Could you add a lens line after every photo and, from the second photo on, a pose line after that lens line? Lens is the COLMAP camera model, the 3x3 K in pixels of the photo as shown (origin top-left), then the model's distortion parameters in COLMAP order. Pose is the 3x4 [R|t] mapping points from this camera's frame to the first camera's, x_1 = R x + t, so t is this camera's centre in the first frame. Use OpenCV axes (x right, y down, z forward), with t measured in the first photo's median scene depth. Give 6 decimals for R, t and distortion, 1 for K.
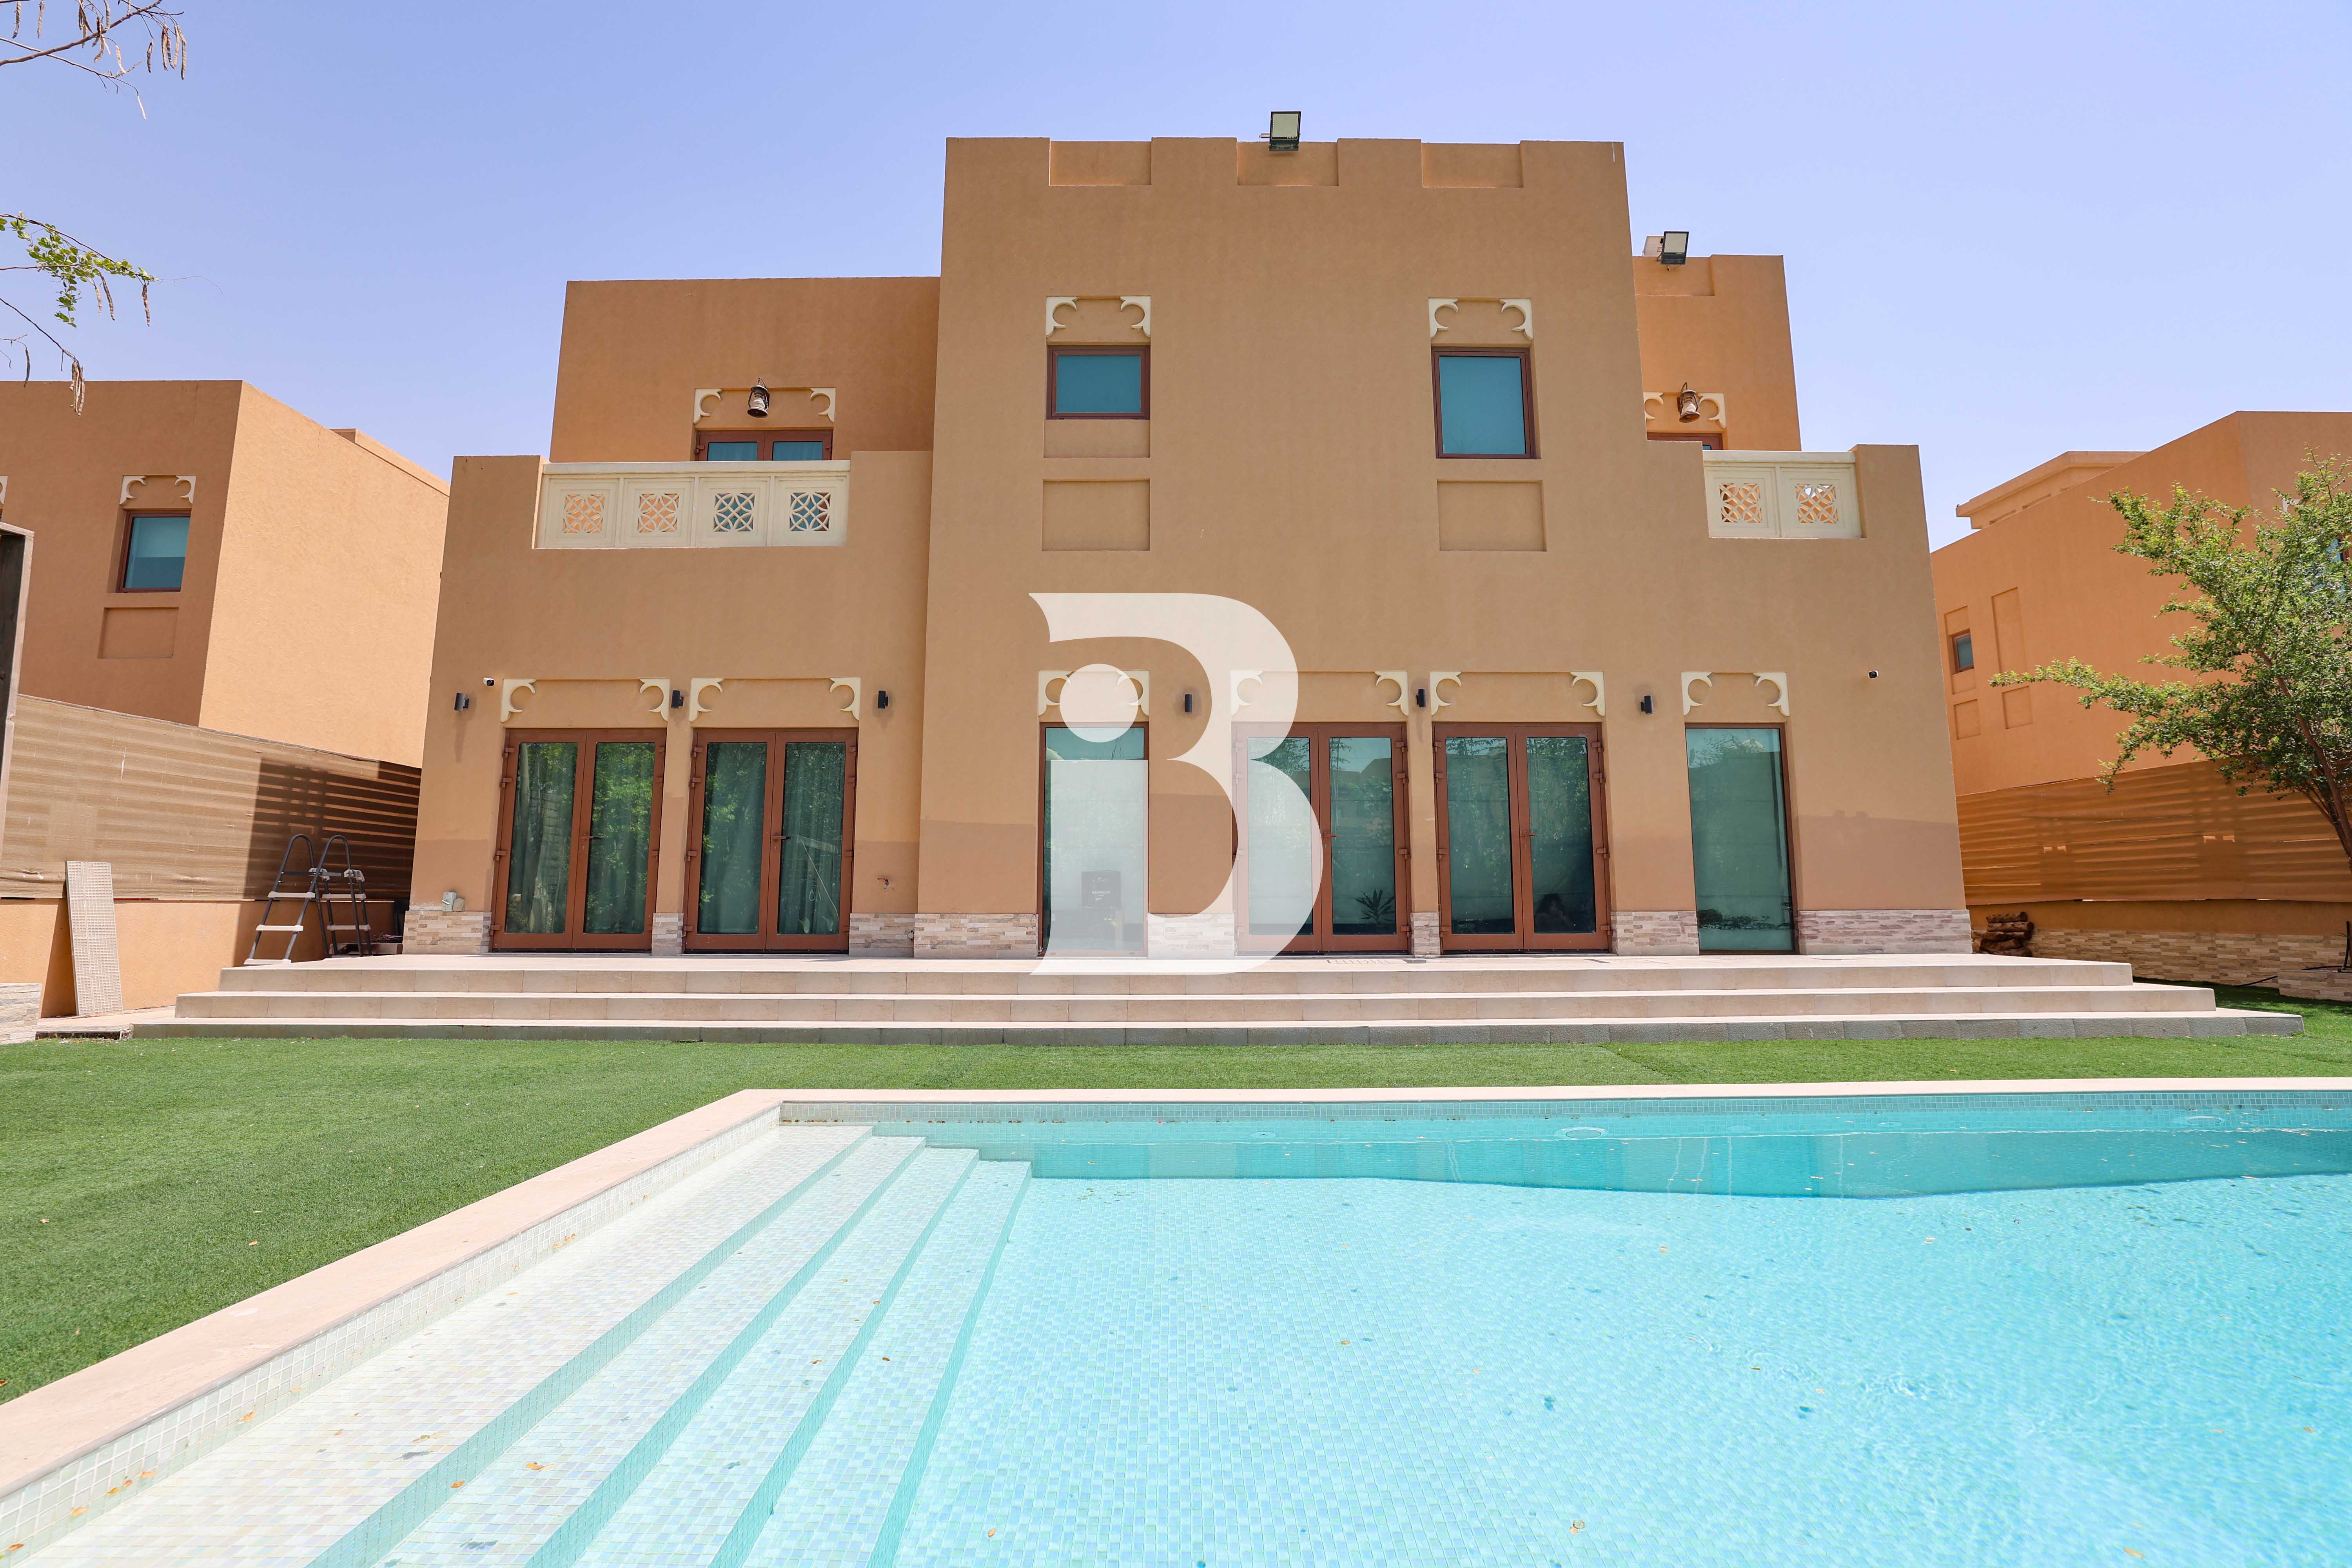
lens RADIAL K [[995.0, 0, 1176.3], [0, 995.0, 726.4], [0, 0, 1]] dist [-0.047661, 0.000069]
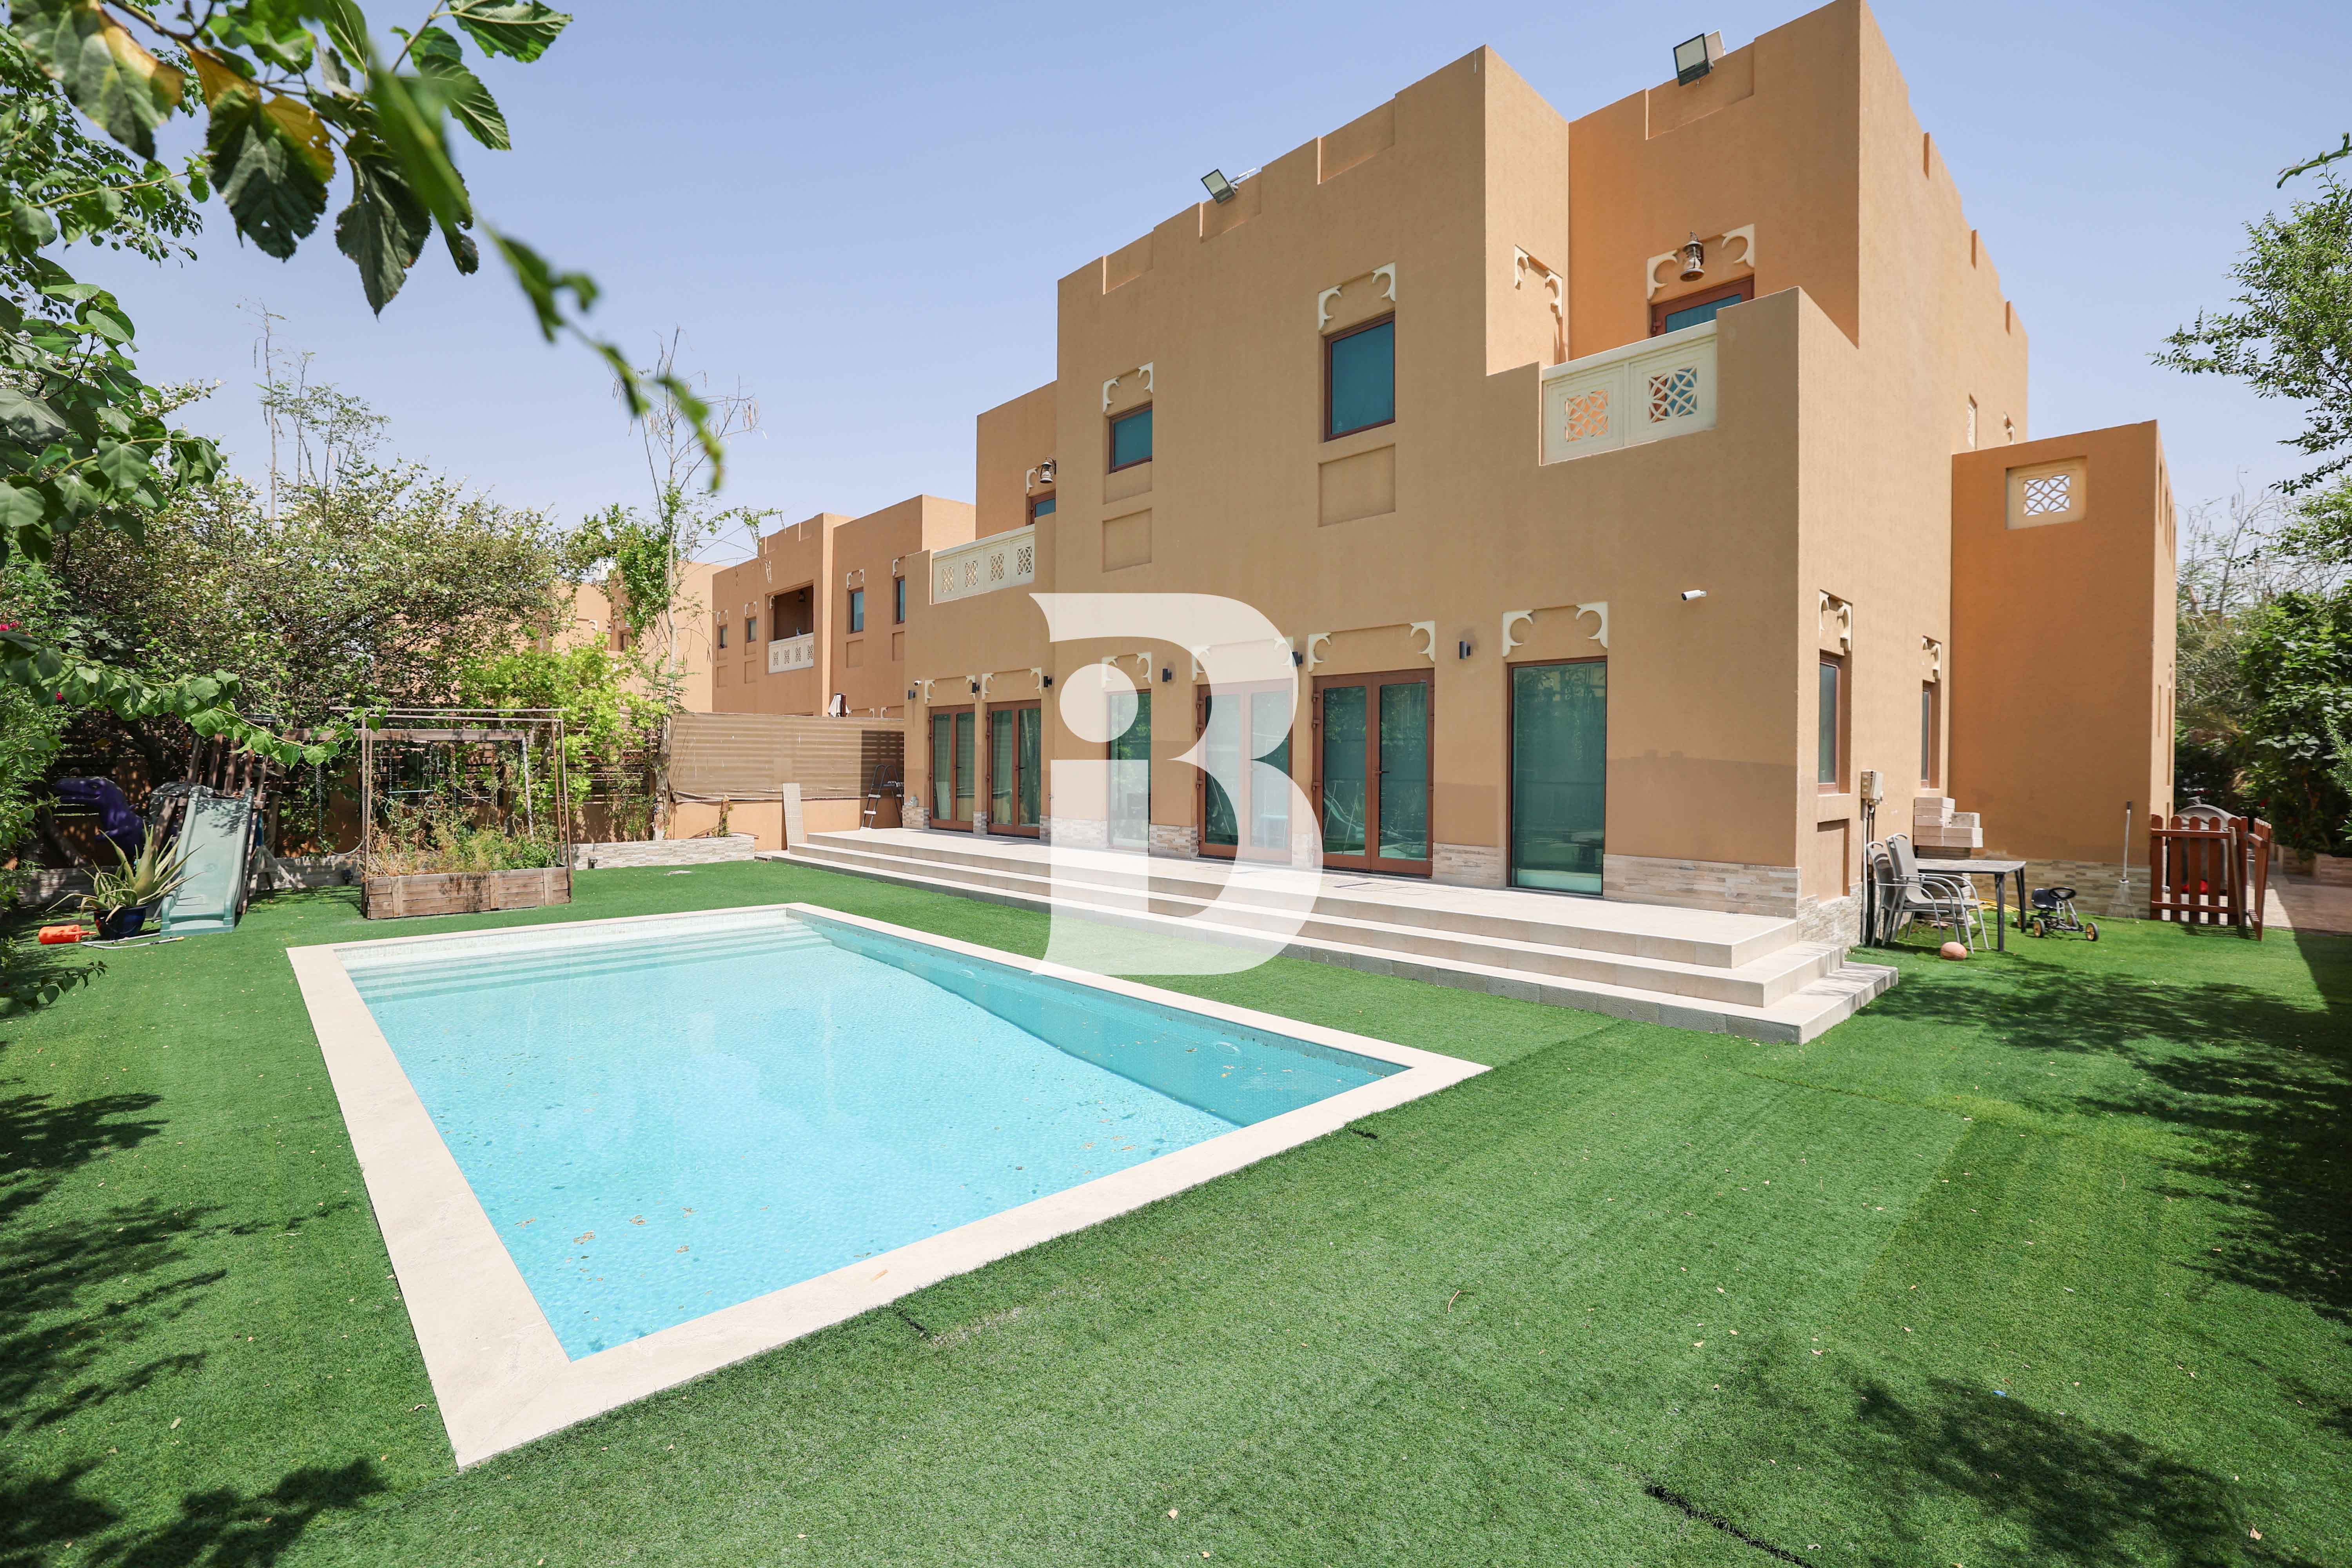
lens RADIAL K [[1025.3, 0, 1220.9], [0, 1025.3, 766.3], [0, 0, 1]] dist [-0.031201, 0.000090]
pose [[0.704461, 0.006679, -0.709711, 1.034739], [0.085326, 0.991906, 0.094030, -0.021723], [0.704595, -0.126797, 0.698189, 0.045422]]
